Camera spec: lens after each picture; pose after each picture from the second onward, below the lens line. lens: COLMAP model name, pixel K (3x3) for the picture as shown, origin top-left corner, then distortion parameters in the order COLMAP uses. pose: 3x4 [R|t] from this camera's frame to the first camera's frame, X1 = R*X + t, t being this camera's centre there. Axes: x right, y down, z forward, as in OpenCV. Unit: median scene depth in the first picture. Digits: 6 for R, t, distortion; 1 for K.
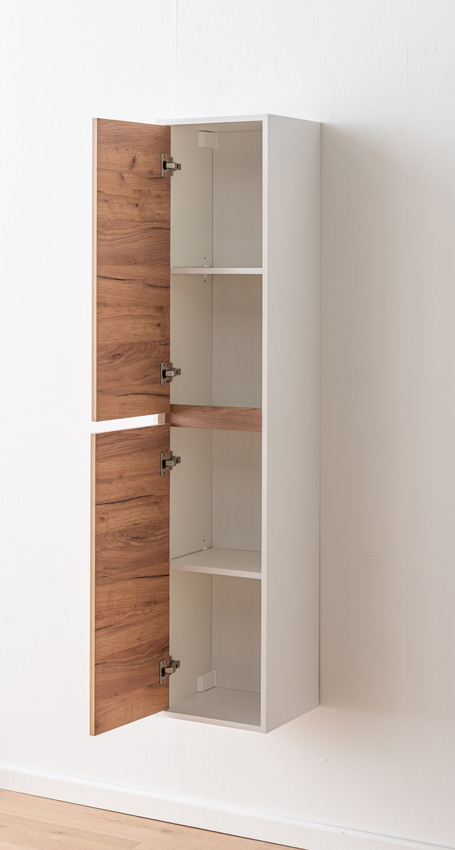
lens RADIAL K [[1763.4, 0, 227.5], [0, 1763.4, 425.0], [0, 0, 1]] dist [0.019243, 0.069137]
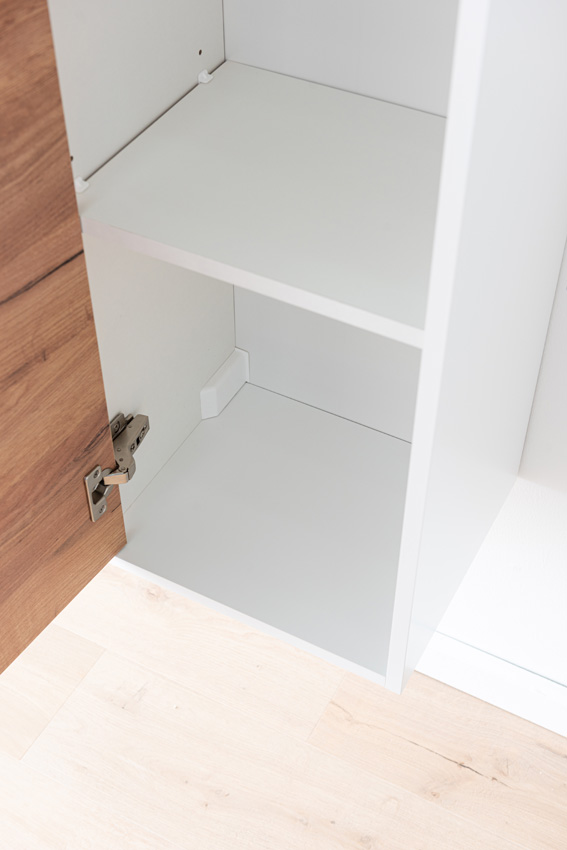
lens RADIAL K [[1186.2, 0, 283.5], [0, 1186.2, 425.0], [0, 0, 1]] dist [-0.009207, -0.023727]
pose [[0.999328, -0.027573, 0.024139, -0.005810], [0.006339, 0.778823, 0.627212, -0.014231], [-0.036094, -0.626638, 0.778474, 0.835843]]
